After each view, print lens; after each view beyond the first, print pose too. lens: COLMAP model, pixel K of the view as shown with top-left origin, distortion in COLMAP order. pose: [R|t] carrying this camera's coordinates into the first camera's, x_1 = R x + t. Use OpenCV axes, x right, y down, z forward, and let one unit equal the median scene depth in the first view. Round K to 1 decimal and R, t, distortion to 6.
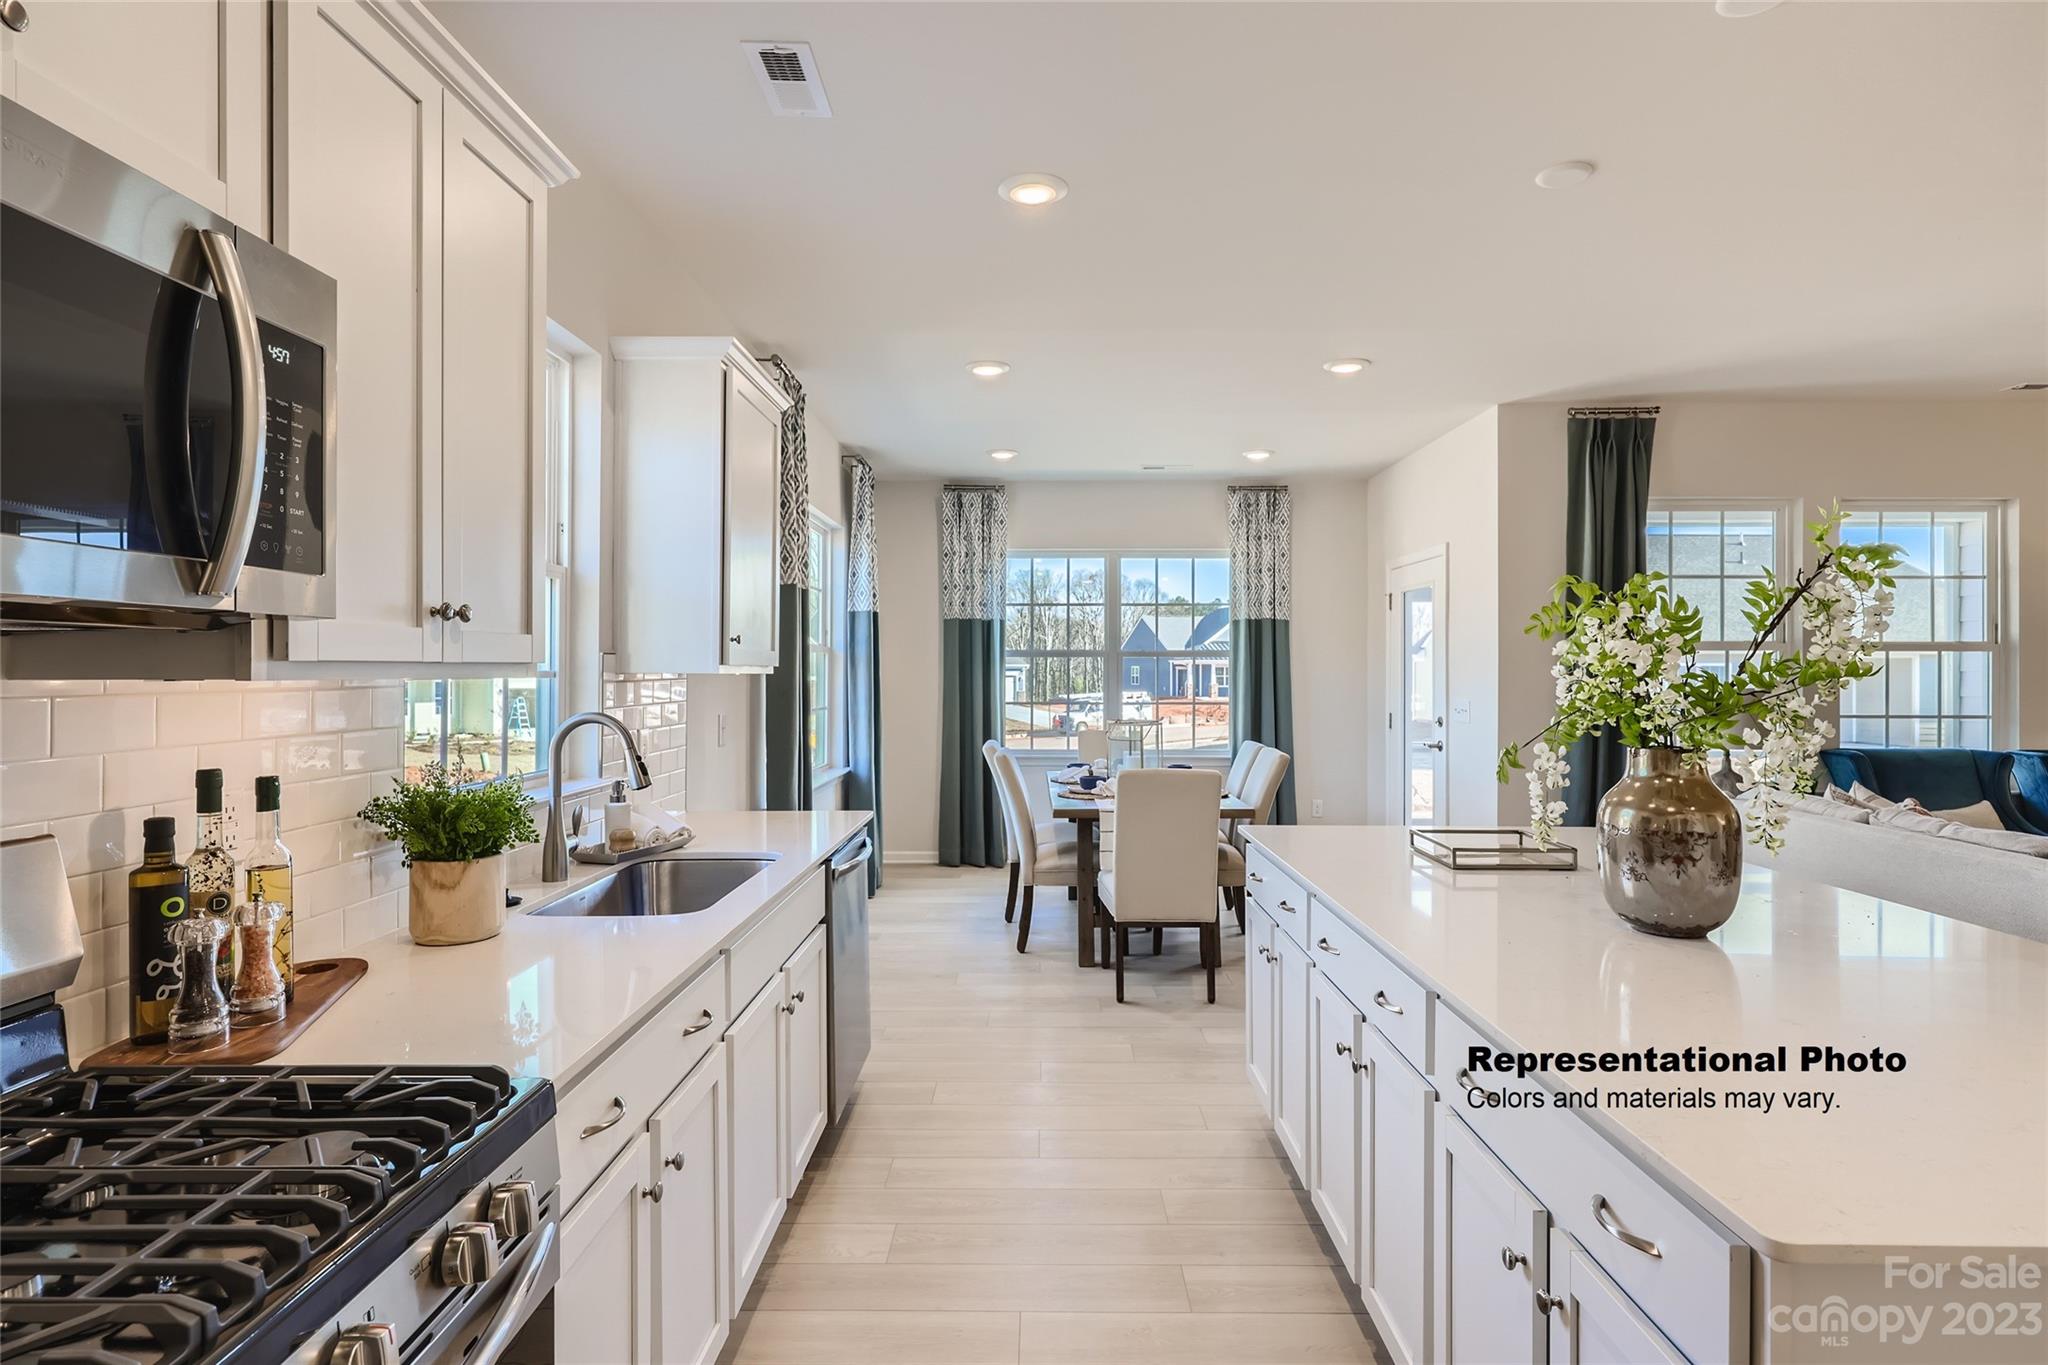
lens RADIAL K [[1045.4, 0, 1029.6], [0, 1045.4, 668.4], [0, 0, 1]] dist [0.001644, -0.000212]
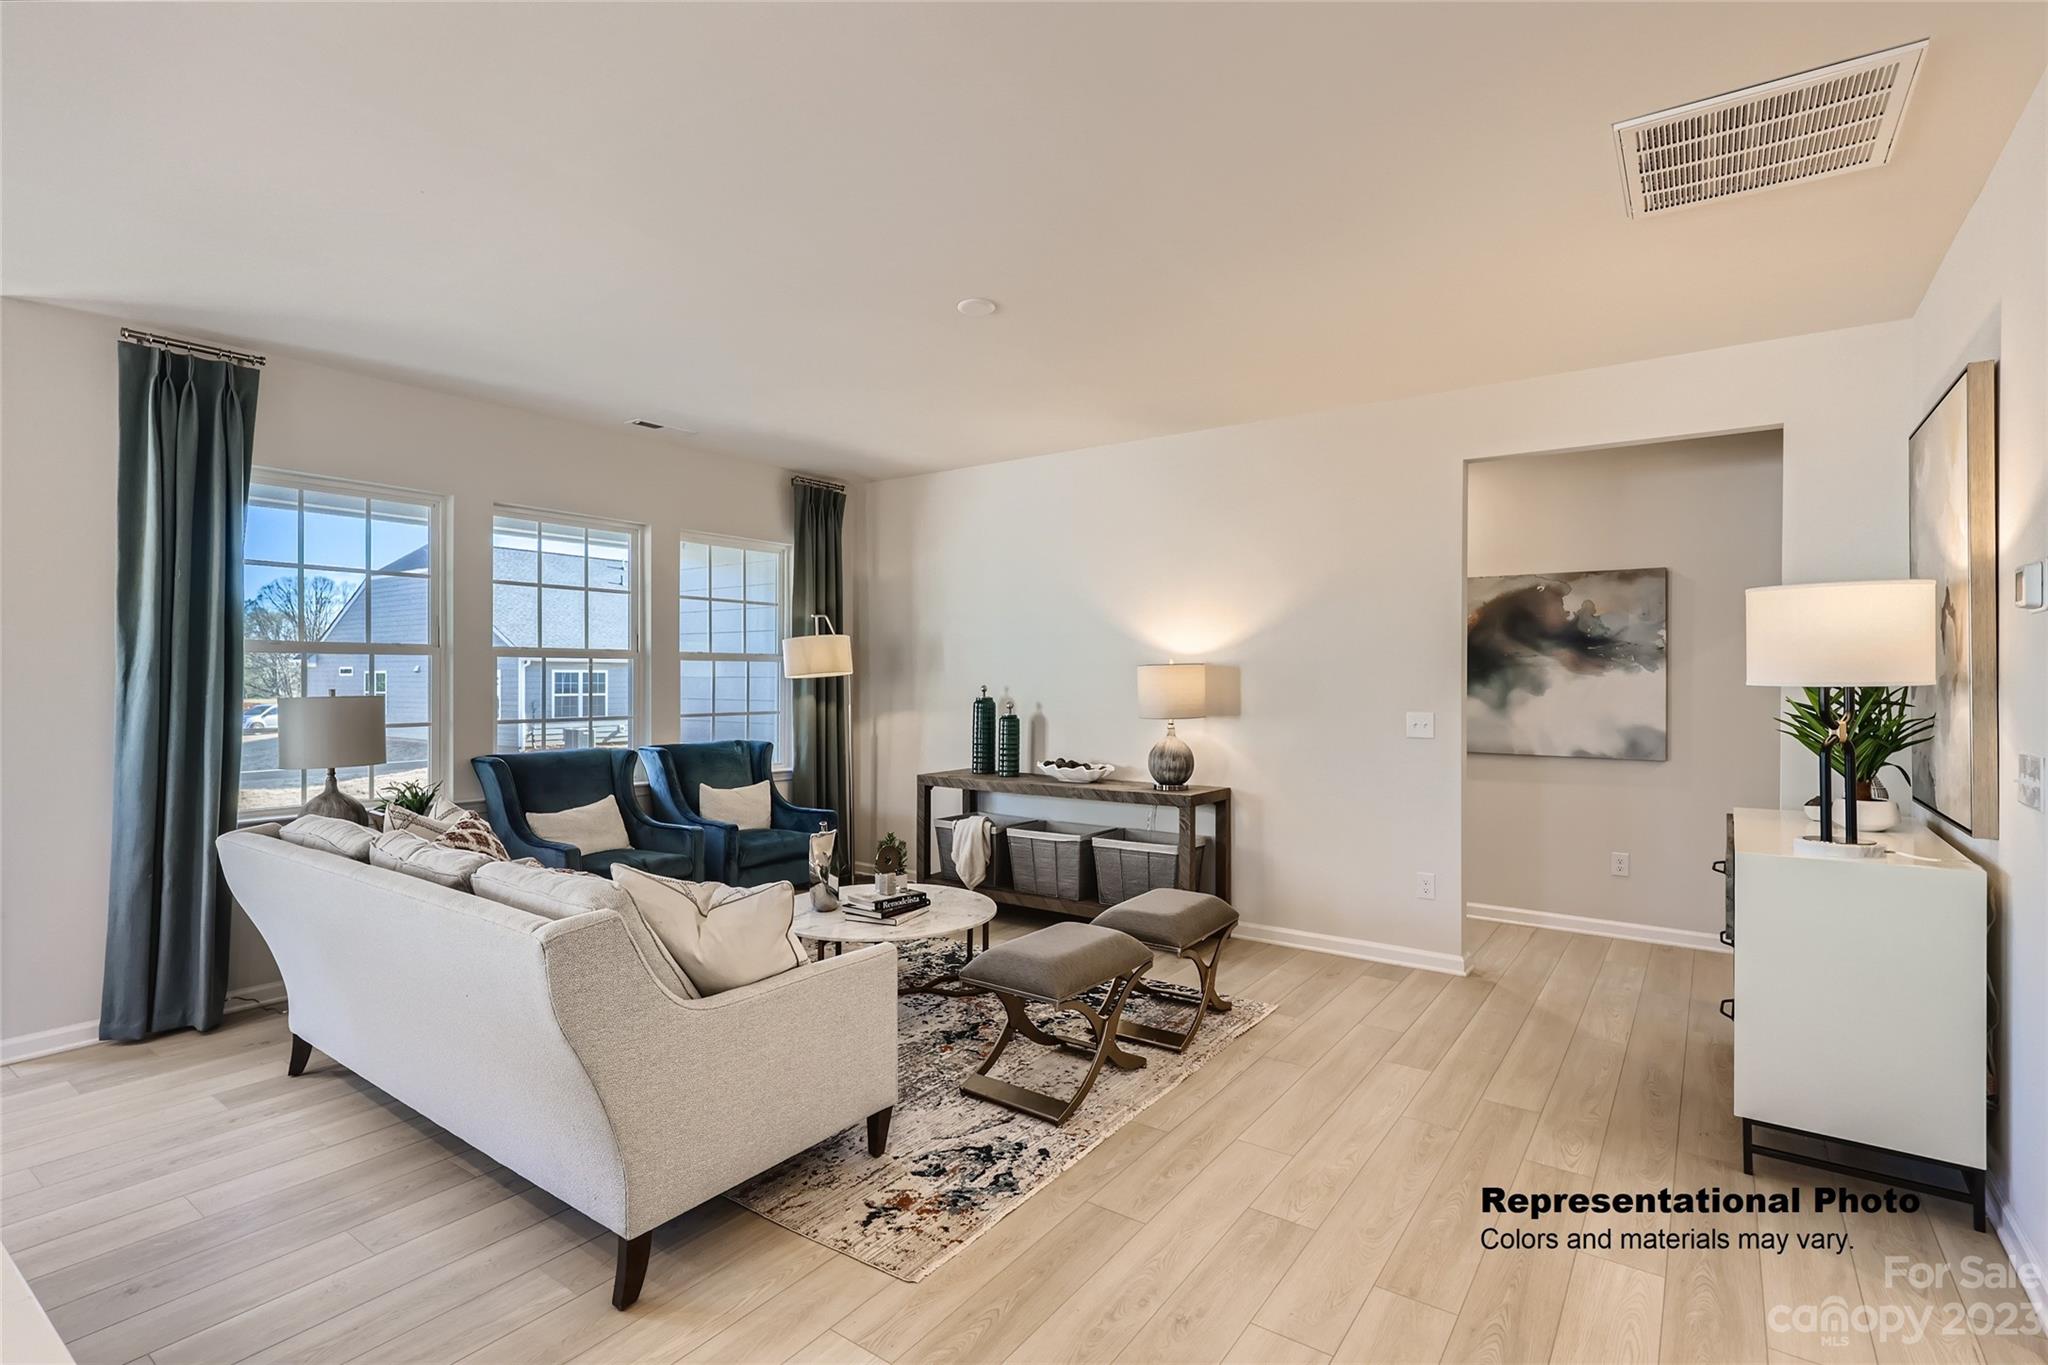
lens RADIAL K [[959.2, 0, 1033.5], [0, 959.2, 674.5], [0, 0, 1]] dist [0.006443, 0.000541]
pose [[0.571099, 0.001435, 0.820880, 0.242107], [-0.004892, 0.999987, 0.001654, -0.002819], [-0.820866, -0.004960, 0.571099, 0.047193]]
